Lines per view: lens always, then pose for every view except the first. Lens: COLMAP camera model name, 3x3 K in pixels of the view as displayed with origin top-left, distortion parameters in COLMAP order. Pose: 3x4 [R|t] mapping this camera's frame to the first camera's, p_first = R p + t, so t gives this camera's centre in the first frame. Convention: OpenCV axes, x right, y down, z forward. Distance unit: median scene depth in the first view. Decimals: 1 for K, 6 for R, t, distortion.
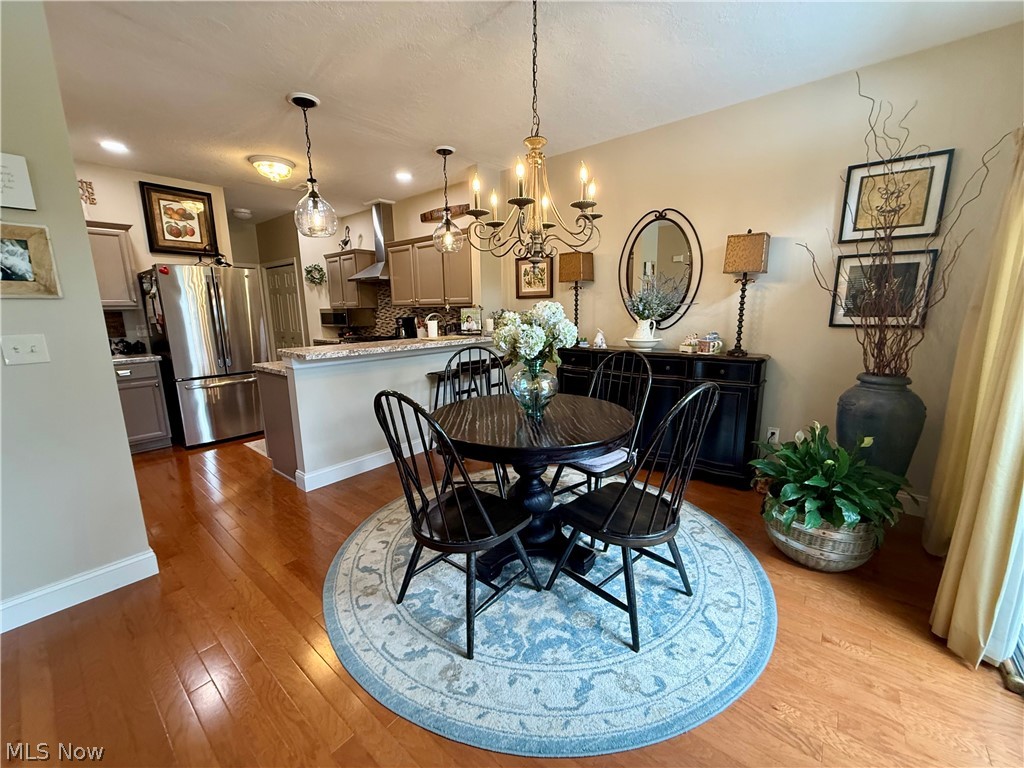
lens RADIAL K [[408.1, 0, 512.0], [0, 408.1, 383.9], [0, 0, 1]] dist [0.000692, -0.000102]
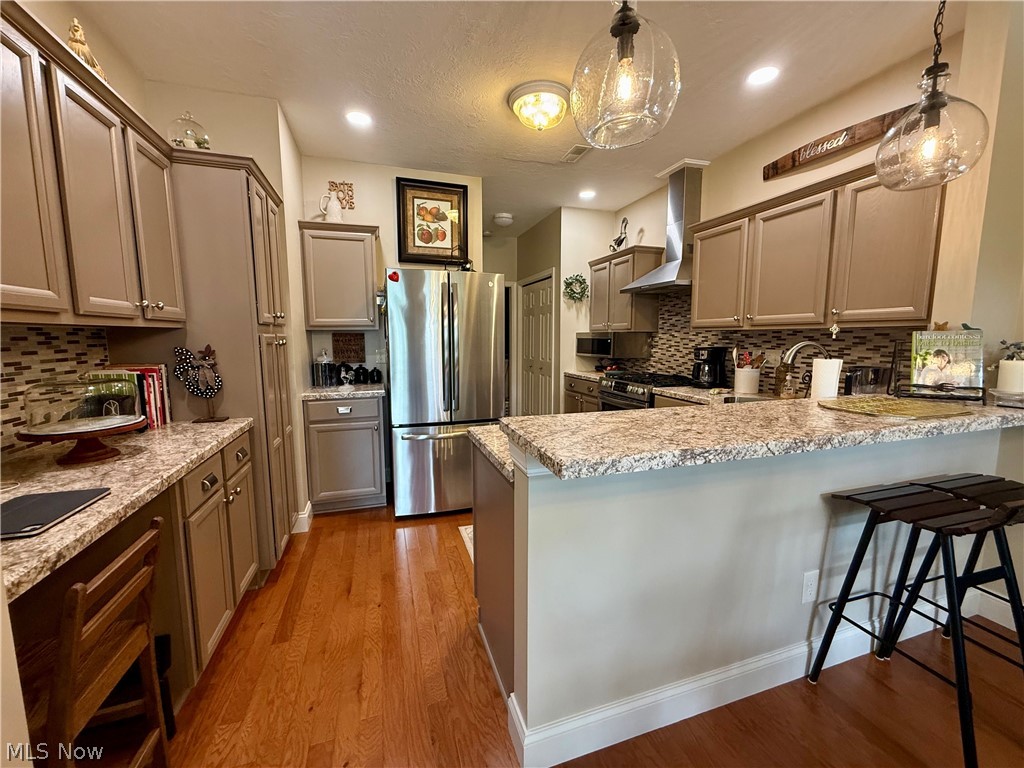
lens RADIAL K [[408.1, 0, 512.0], [0, 408.1, 383.9], [0, 0, 1]] dist [0.000692, -0.000102]
pose [[0.843031, 0.074495, -0.532681, -0.190702], [-0.108047, 0.993629, -0.032039, -0.061821], [0.526901, 0.084564, 0.845710, 0.360659]]
